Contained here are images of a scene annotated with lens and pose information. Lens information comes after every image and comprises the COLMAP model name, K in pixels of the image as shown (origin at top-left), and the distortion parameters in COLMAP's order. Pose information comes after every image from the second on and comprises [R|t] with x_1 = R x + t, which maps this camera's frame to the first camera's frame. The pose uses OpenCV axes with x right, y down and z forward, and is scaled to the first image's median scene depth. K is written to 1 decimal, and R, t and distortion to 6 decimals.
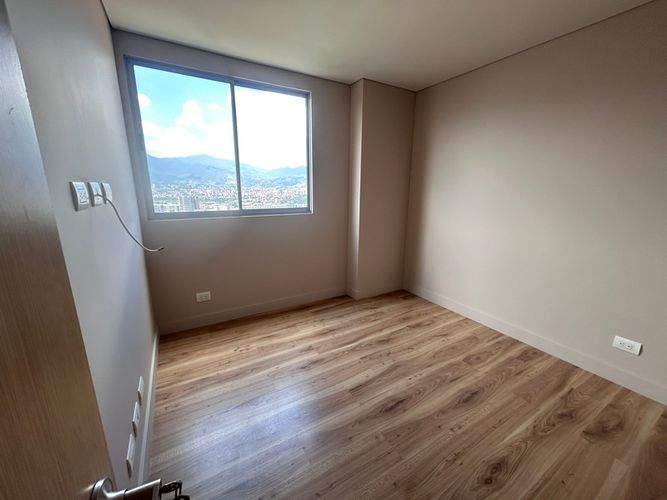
lens RADIAL K [[269.7, 0, 336.0], [0, 269.7, 253.4], [0, 0, 1]] dist [-0.000521, 0.000169]
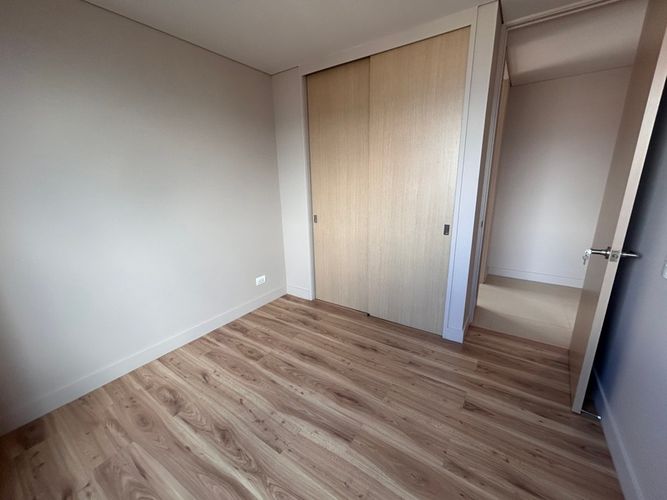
lens RADIAL K [[269.7, 0, 337.3], [0, 269.7, 253.4], [0, 0, 1]] dist [-0.000521, 0.000169]
pose [[-0.432697, -0.232563, 0.871027, -0.413219], [0.232075, 0.904862, 0.356884, -0.233043], [-0.871157, 0.356566, -0.337560, 0.928635]]
